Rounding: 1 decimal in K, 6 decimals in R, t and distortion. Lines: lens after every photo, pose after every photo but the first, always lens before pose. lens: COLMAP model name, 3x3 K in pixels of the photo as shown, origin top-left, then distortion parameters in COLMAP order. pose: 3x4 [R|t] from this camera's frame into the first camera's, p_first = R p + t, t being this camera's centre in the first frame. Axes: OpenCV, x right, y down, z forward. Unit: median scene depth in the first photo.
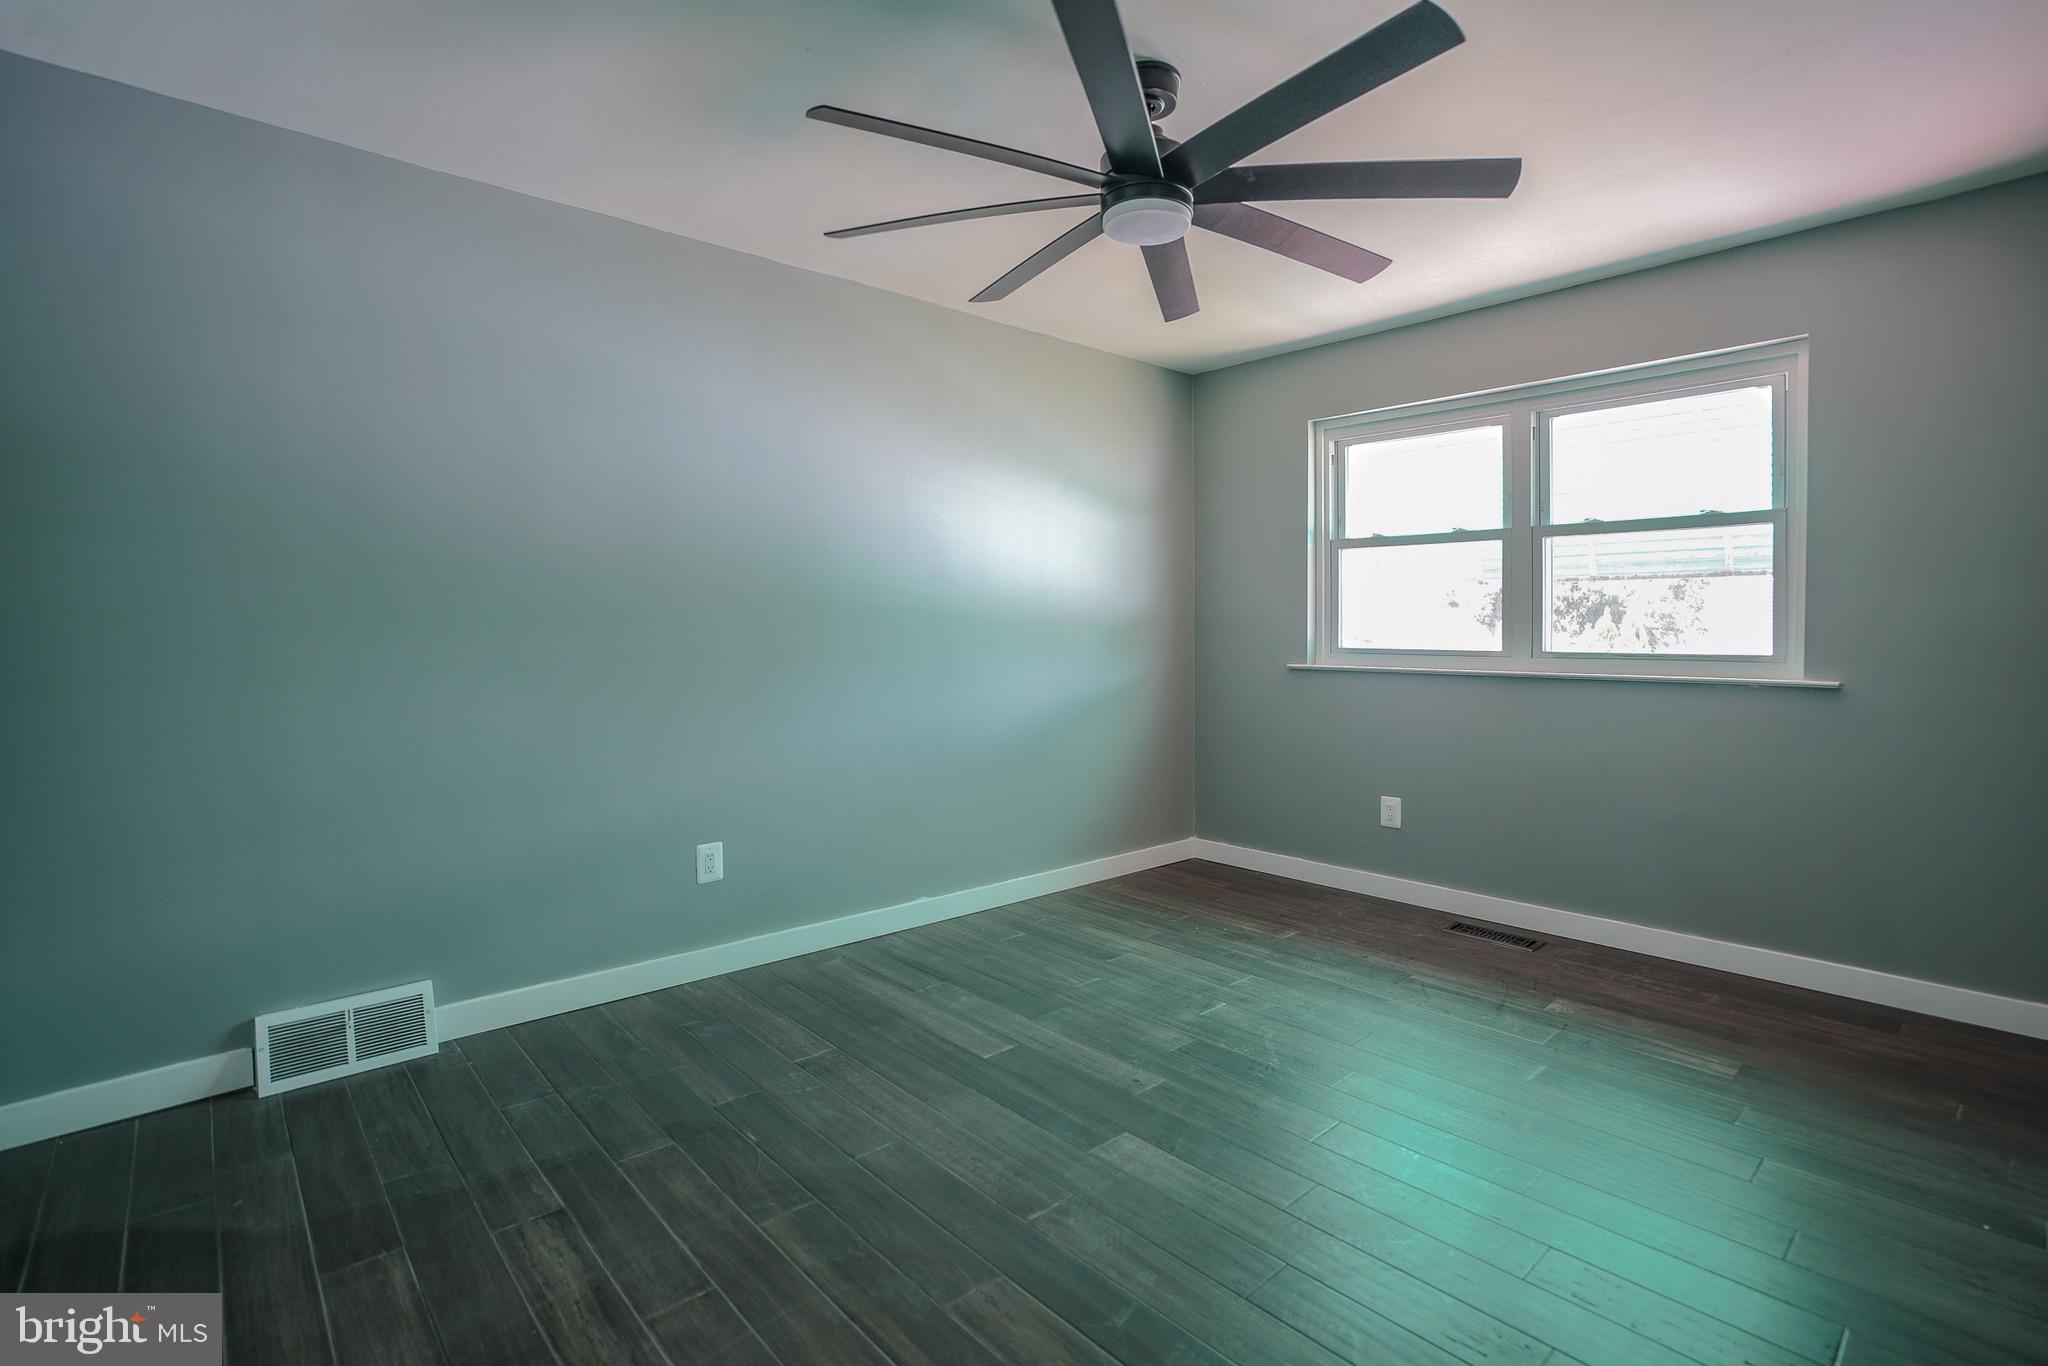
lens RADIAL K [[956.3, 0, 1024.0], [0, 956.3, 683.0], [0, 0, 1]] dist [-0.060979, 0.025018]
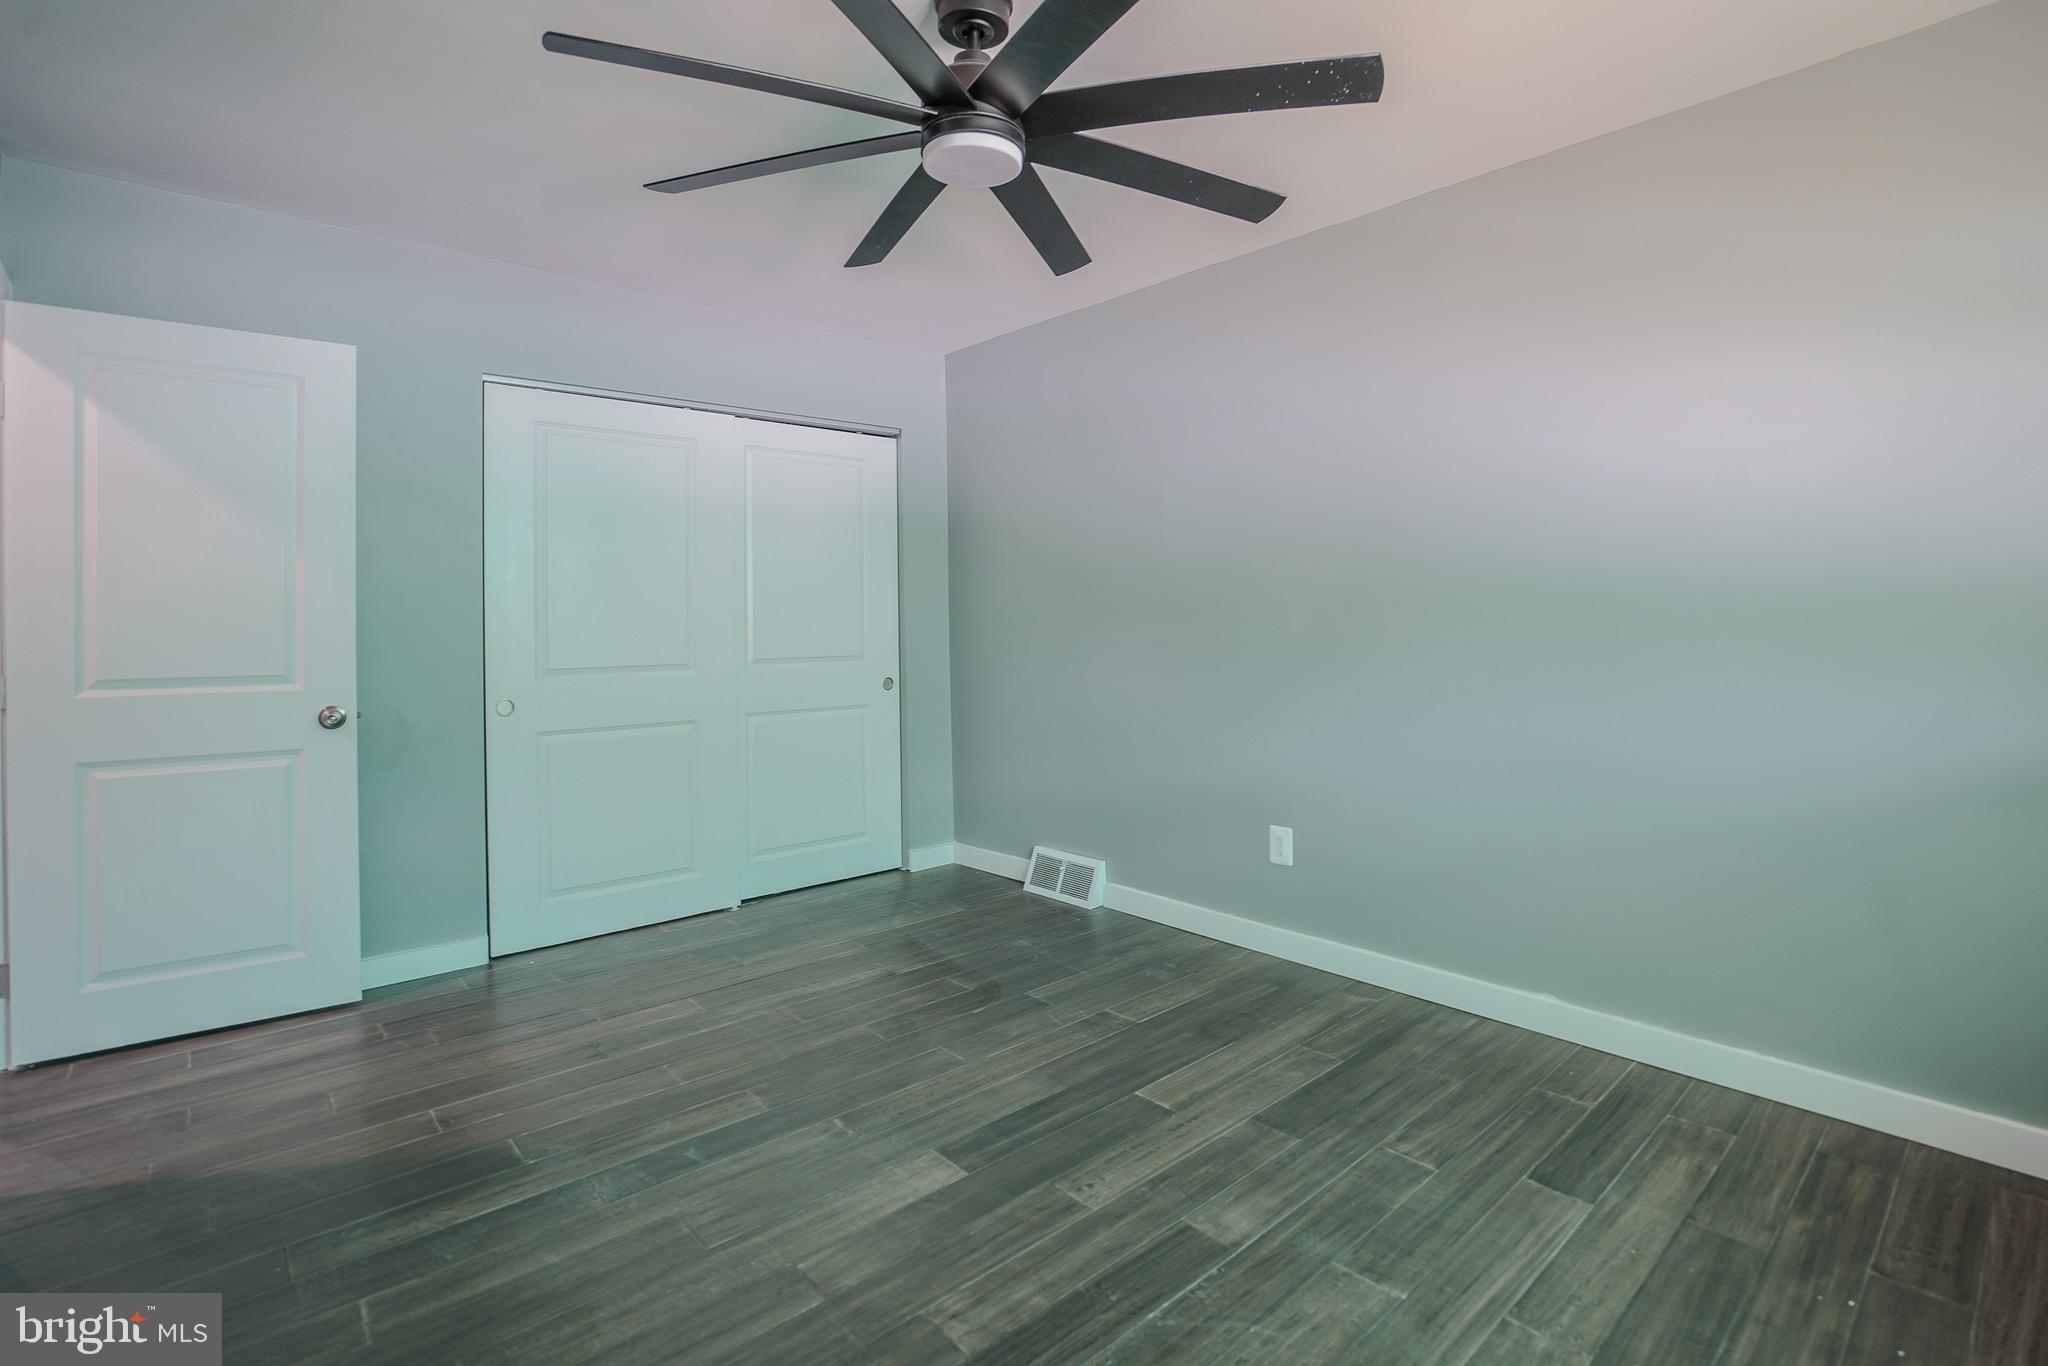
lens RADIAL K [[956.3, 0, 1024.0], [0, 956.3, 683.0], [0, 0, 1]] dist [-0.060979, 0.025018]
pose [[-0.001873, 0.065304, -0.997864, 0.795258], [-0.044562, 0.996869, 0.065323, -0.047038], [0.999005, 0.044589, 0.001043, 0.833739]]
